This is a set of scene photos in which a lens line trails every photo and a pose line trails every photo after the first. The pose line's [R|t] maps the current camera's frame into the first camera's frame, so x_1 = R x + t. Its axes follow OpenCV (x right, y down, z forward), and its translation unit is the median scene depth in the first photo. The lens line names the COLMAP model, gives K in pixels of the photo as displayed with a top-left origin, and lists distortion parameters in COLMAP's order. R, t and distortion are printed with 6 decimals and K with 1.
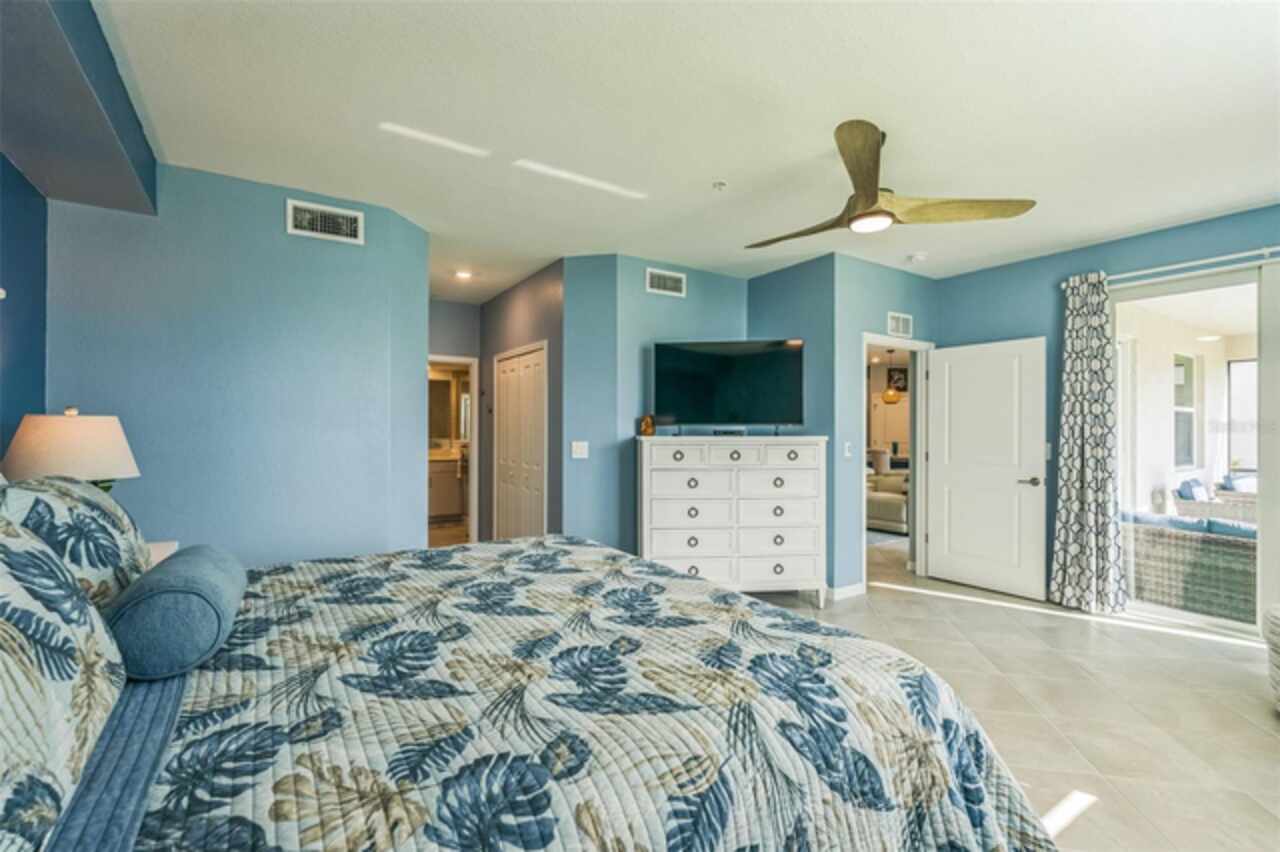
lens RADIAL K [[566.2, 0, 642.1], [0, 566.2, 434.9], [0, 0, 1]] dist [-0.001477, -0.000542]
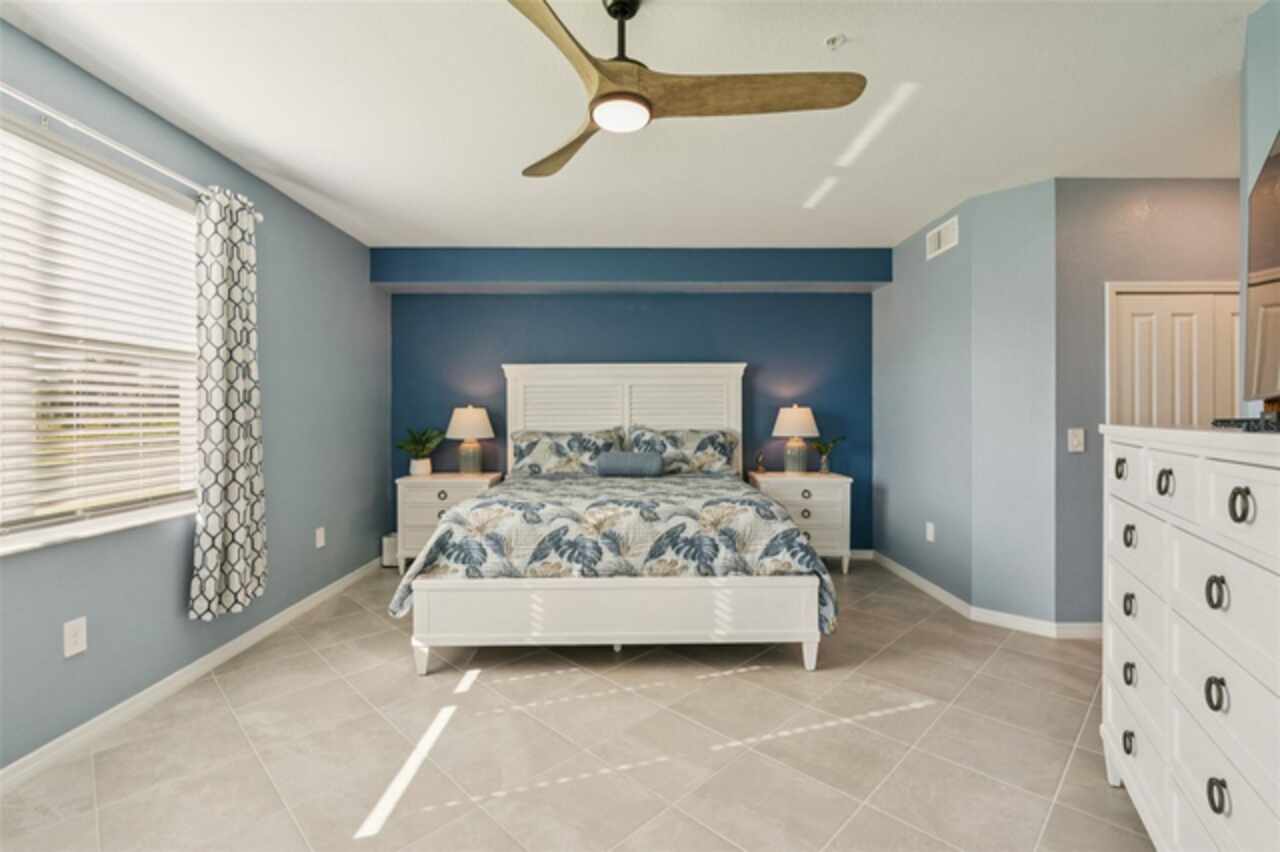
lens RADIAL K [[566.2, 0, 638.2], [0, 566.2, 408.7], [0, 0, 1]] dist [-0.001477, -0.000542]
pose [[-0.554916, -0.009196, -0.831856, 0.746248], [-0.009641, 0.999943, -0.004623, -0.003826], [0.831850, 0.005455, -0.554973, 1.062141]]
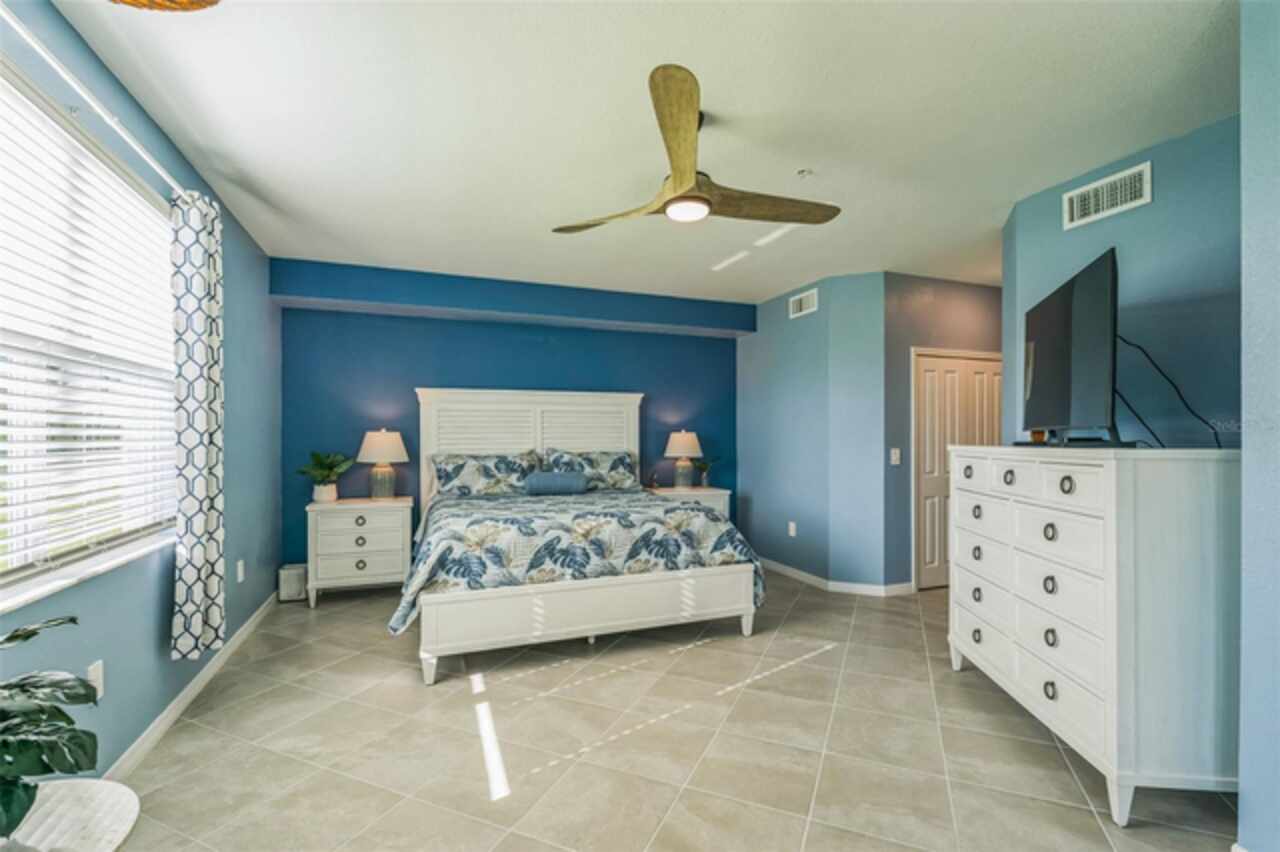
lens RADIAL K [[566.2, 0, 635.6], [0, 566.2, 432.2], [0, 0, 1]] dist [-0.001477, -0.000542]
pose [[-0.227456, -0.011255, -0.973723, 1.004550], [-0.012335, 0.999886, -0.008676, -0.001451], [0.973710, 0.010037, -0.227569, 0.852548]]
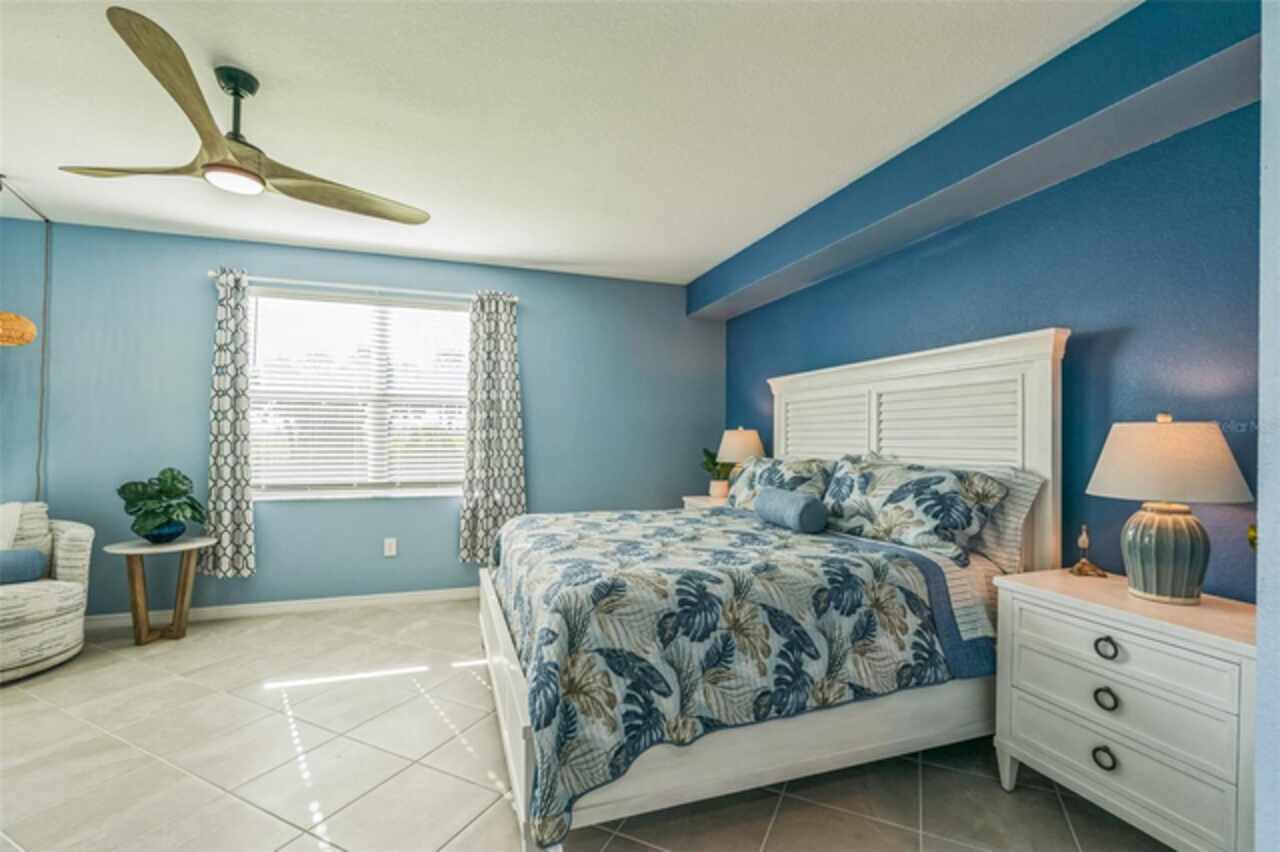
lens RADIAL K [[566.2, 0, 643.9], [0, 566.2, 429.5], [0, 0, 1]] dist [-0.001477, -0.000542]
pose [[-0.967040, -0.006863, 0.254532, -0.281488], [-0.007029, 0.999975, 0.000255, -0.006921], [-0.254527, -0.001543, -0.967064, 1.247175]]
